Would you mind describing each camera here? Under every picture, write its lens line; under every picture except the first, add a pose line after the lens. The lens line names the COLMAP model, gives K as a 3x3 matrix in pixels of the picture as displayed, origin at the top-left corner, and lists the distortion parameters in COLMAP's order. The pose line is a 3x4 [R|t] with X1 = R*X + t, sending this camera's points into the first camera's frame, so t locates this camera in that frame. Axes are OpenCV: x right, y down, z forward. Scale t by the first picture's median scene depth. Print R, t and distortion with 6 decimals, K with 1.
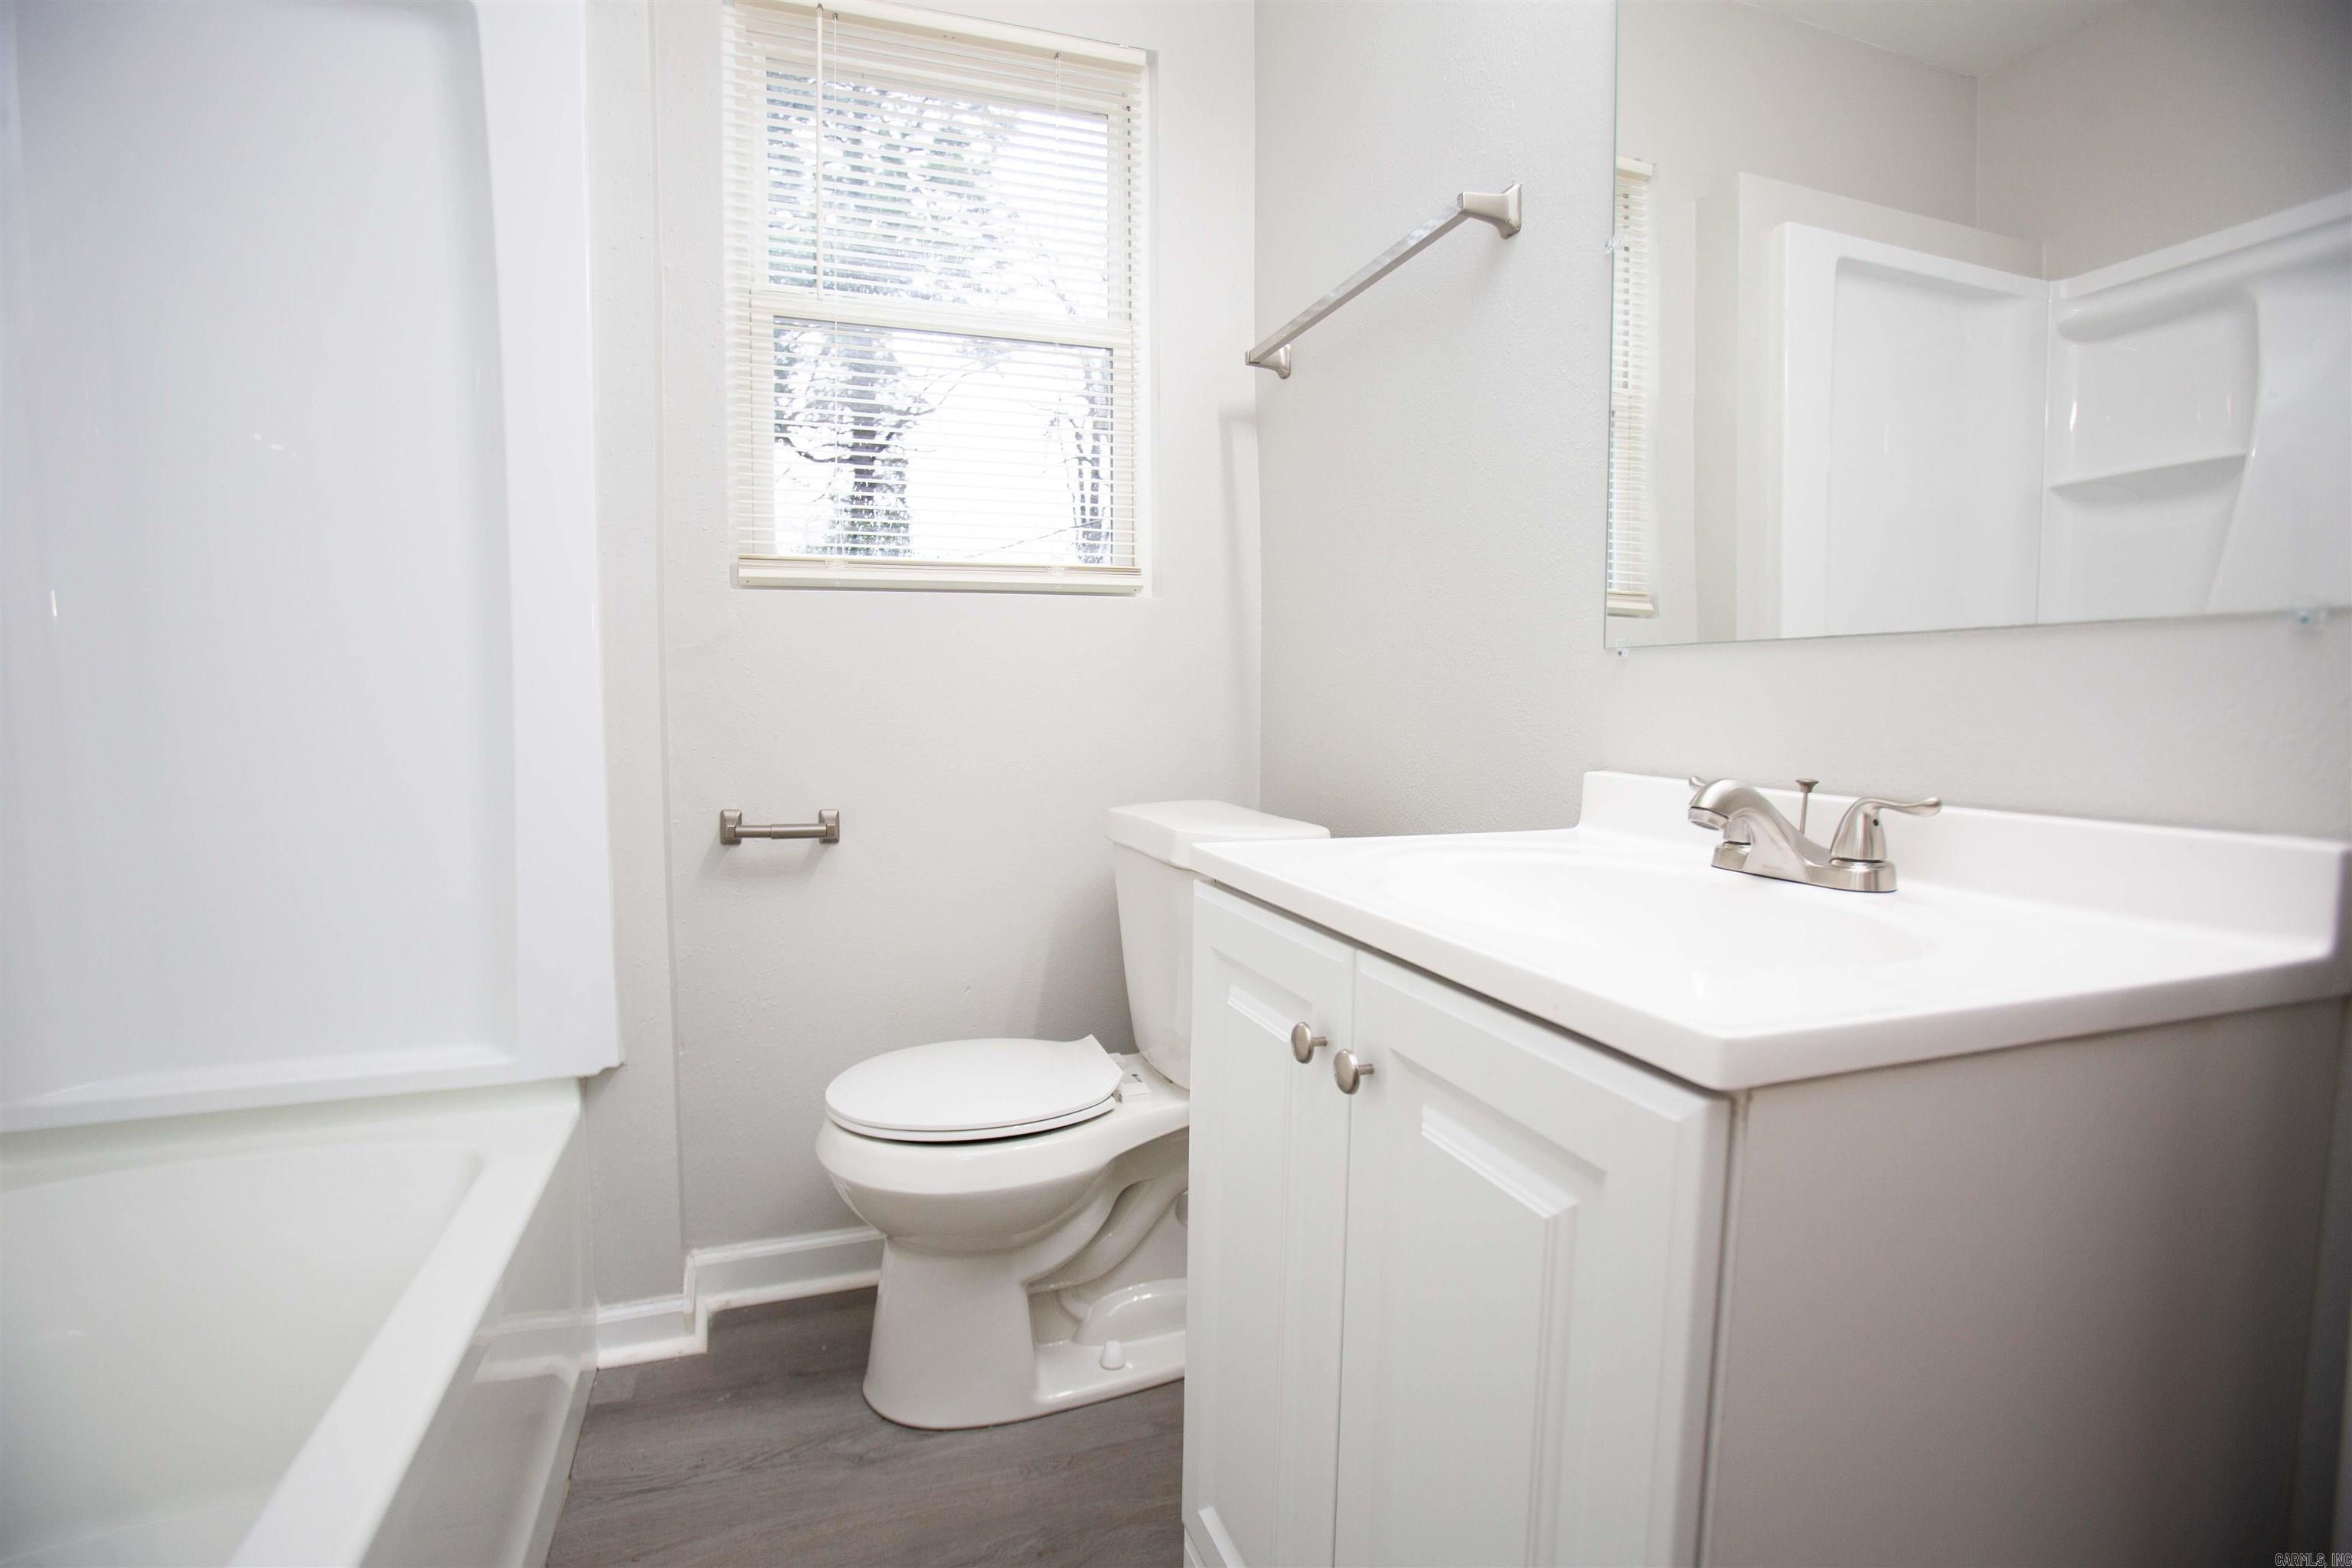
lens RADIAL K [[1075.2, 0, 1158.1], [0, 1075.2, 785.7], [0, 0, 1]] dist [-0.076892, 0.032623]
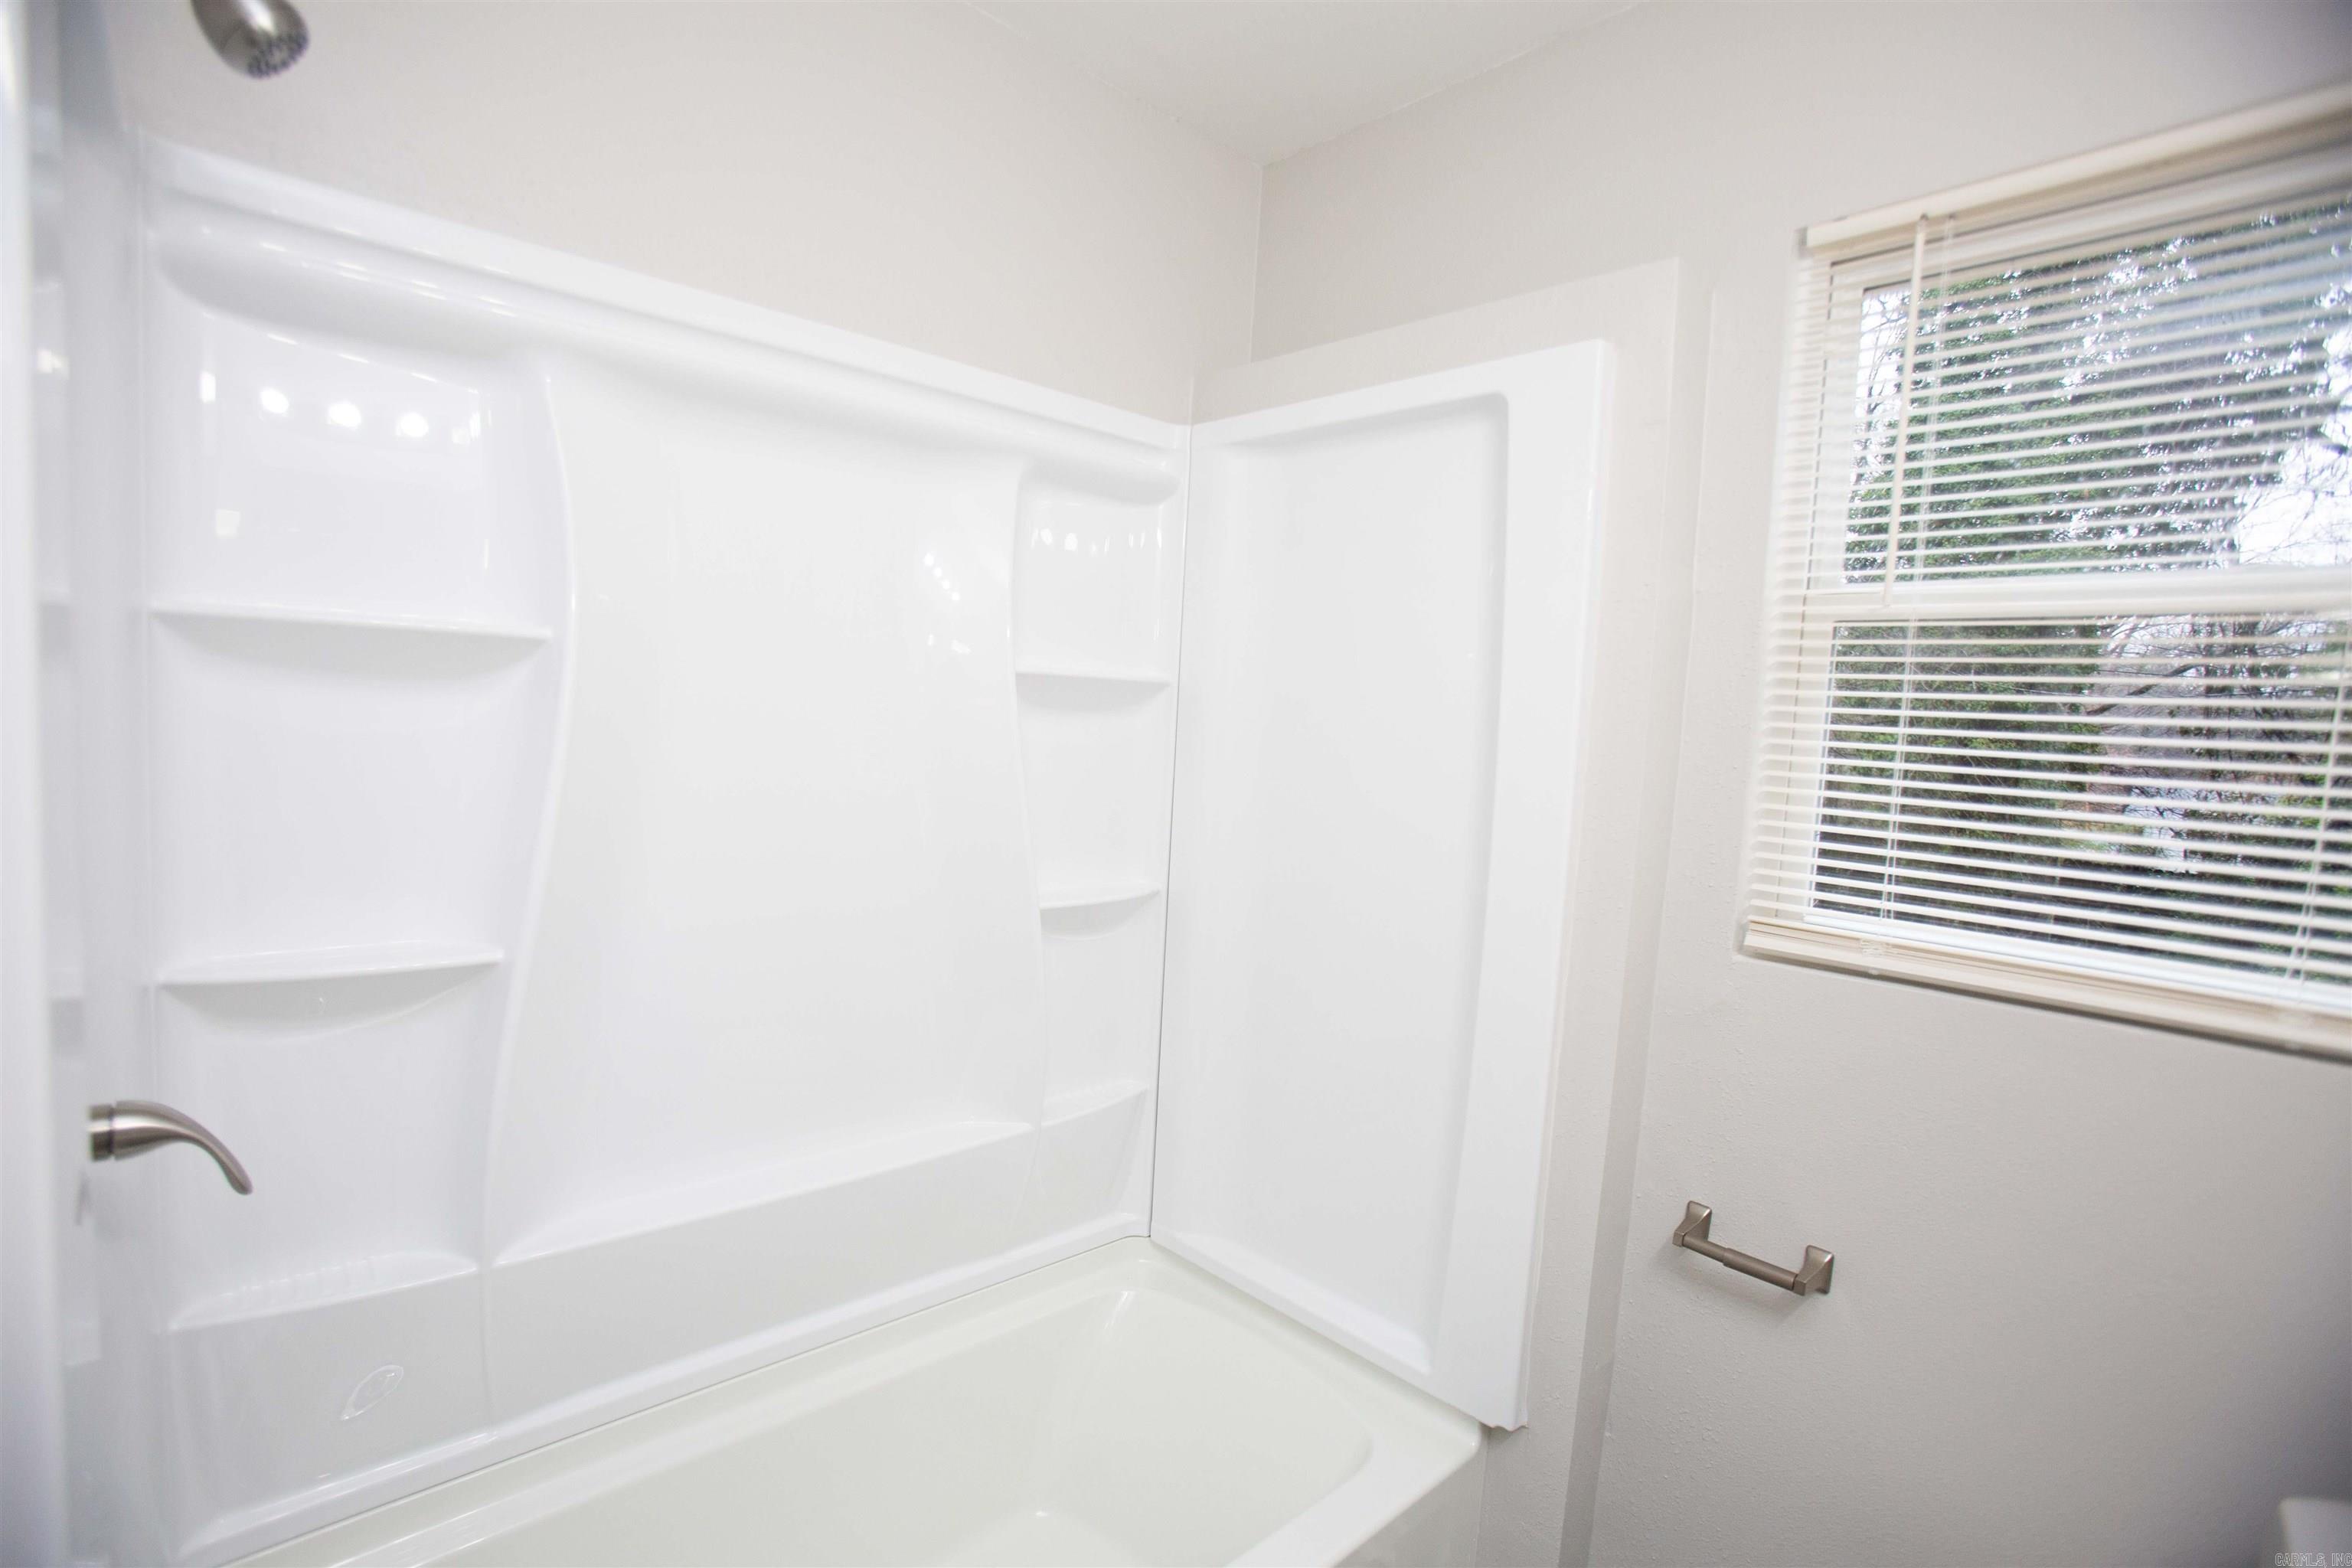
lens RADIAL K [[1075.2, 0, 1158.1], [0, 1075.2, 785.7], [0, 0, 1]] dist [-0.076892, 0.032623]
pose [[0.382421, 0.084657, -0.920102, 0.182084], [-0.125129, 0.991366, 0.039207, -0.293375], [0.915476, 0.100138, 0.389712, 0.235635]]
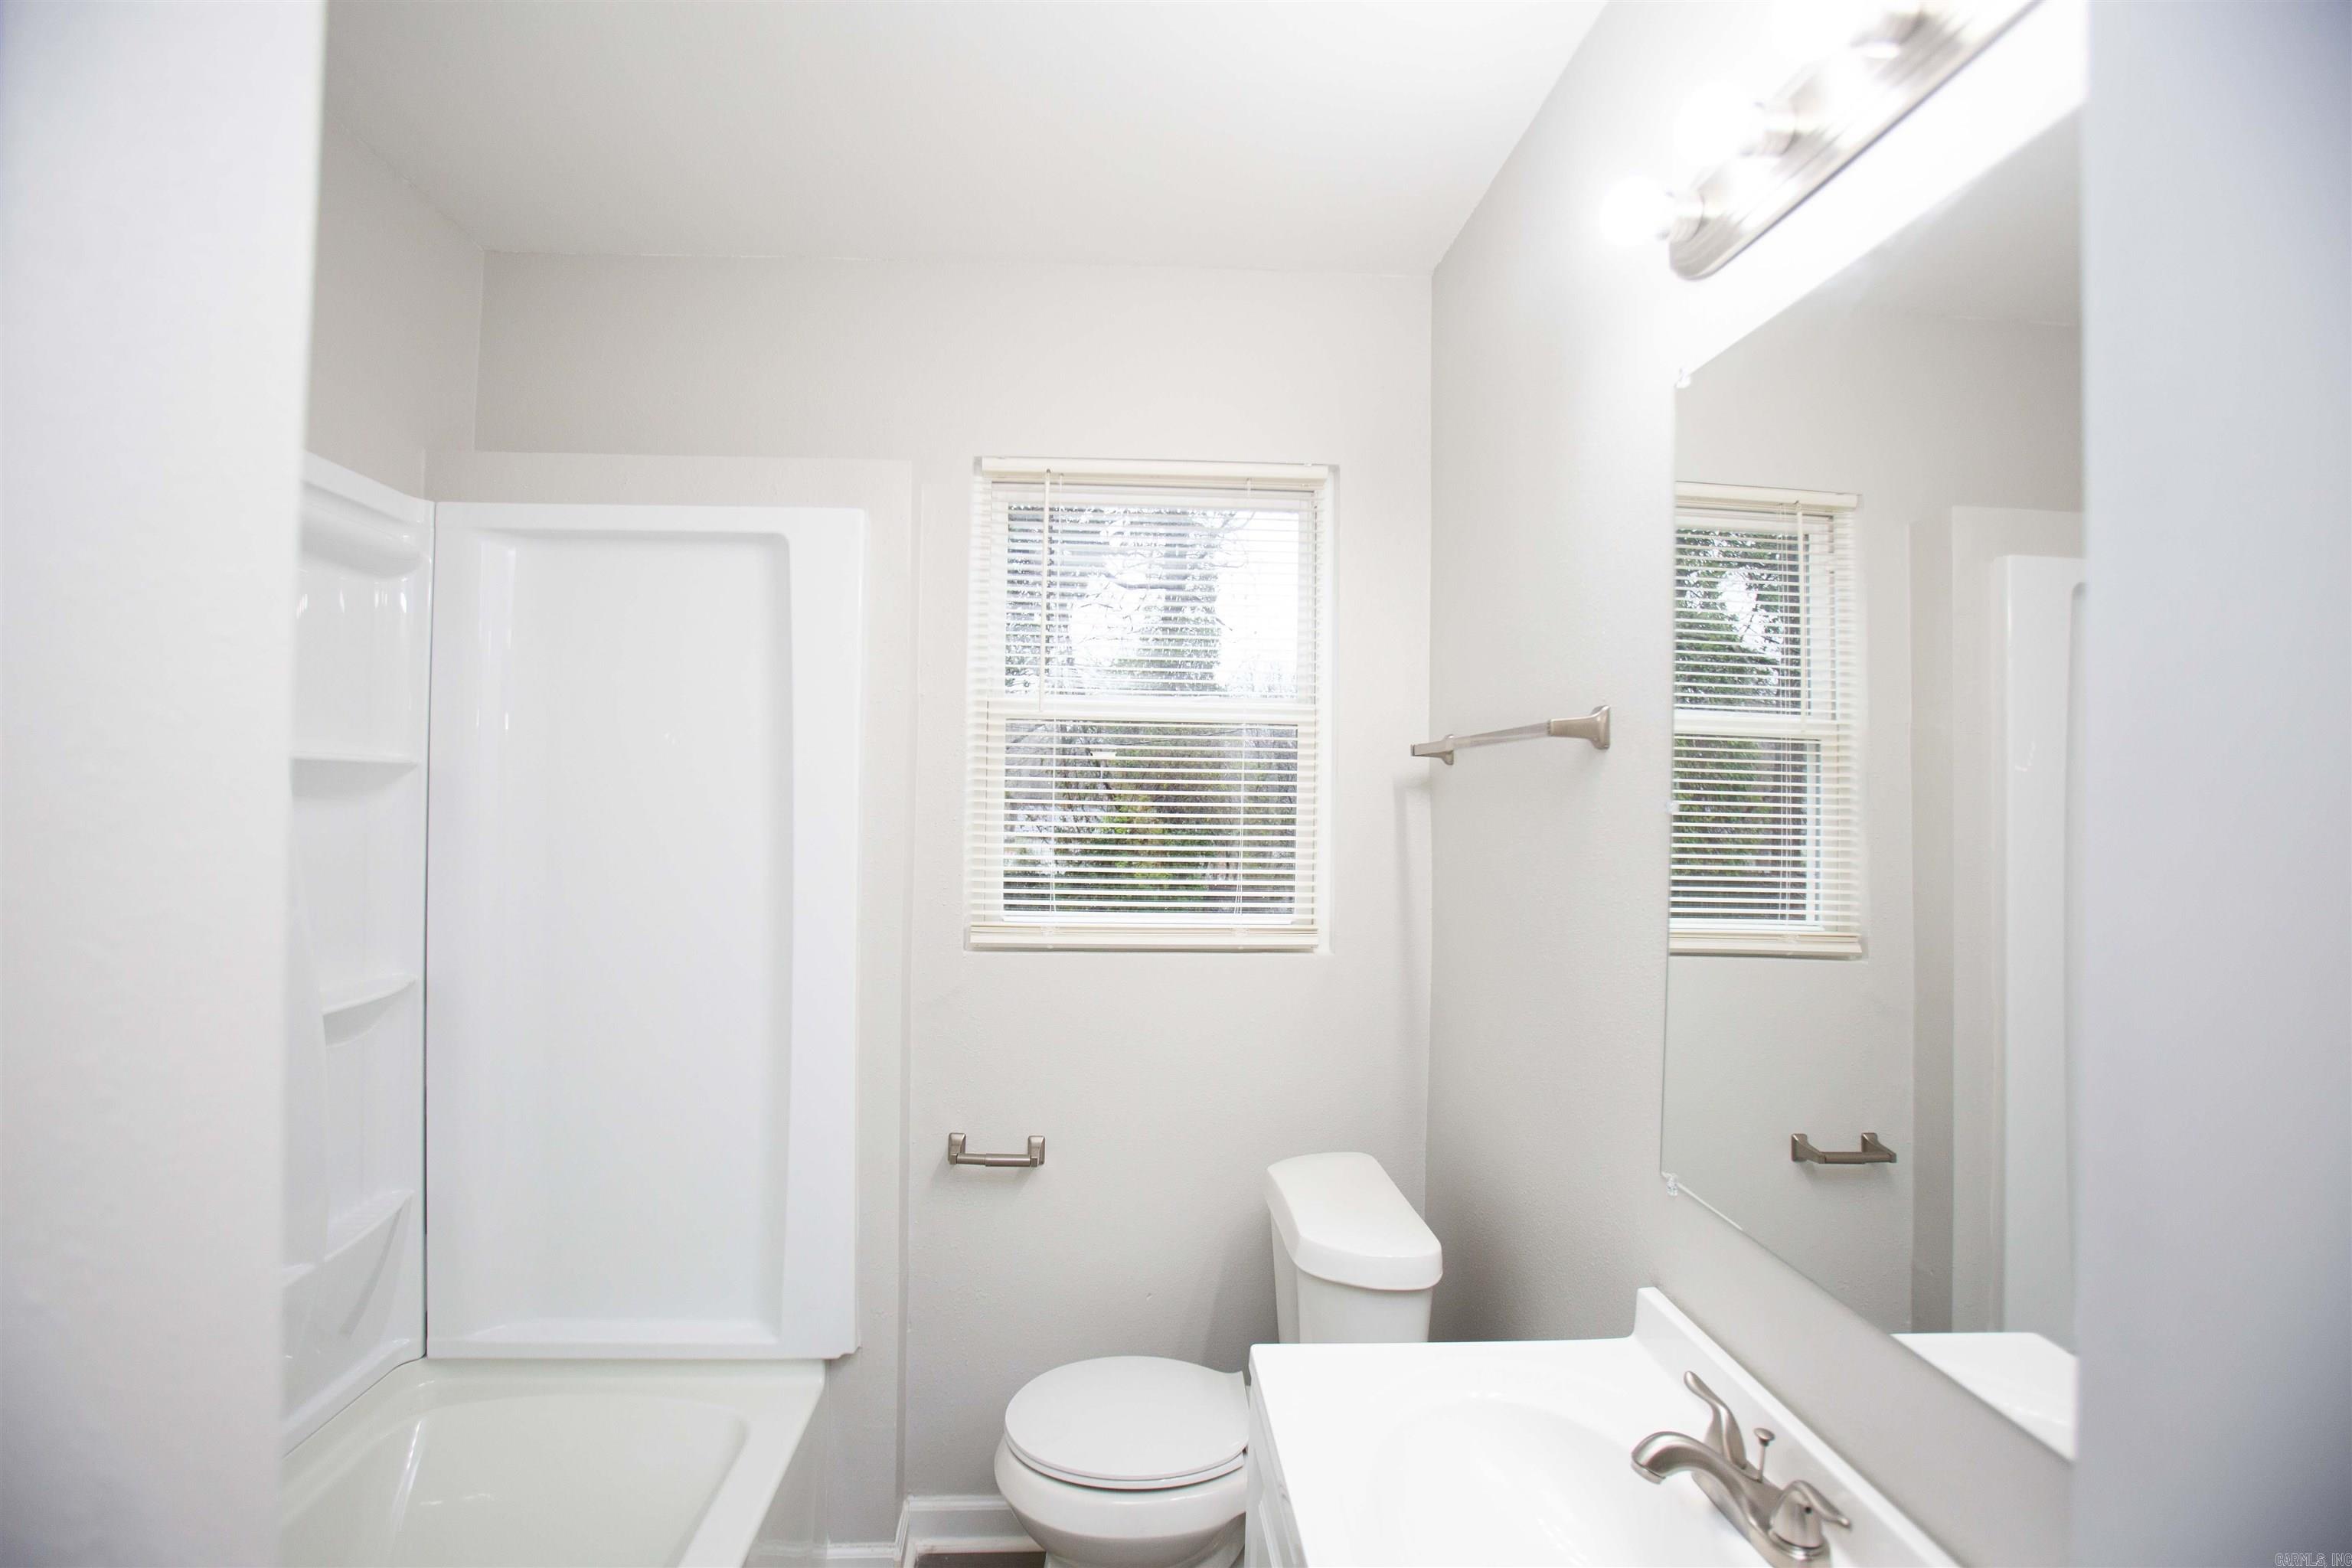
lens RADIAL K [[1083.2, 0, 1153.9], [0, 1083.2, 784.2], [0, 0, 1]] dist [-0.115955, 0.057562]
pose [[0.959509, 0.011513, -0.281443, 0.146828], [-0.038315, 0.995212, -0.089914, -0.270580], [0.279060, 0.097057, 0.955356, -0.126957]]
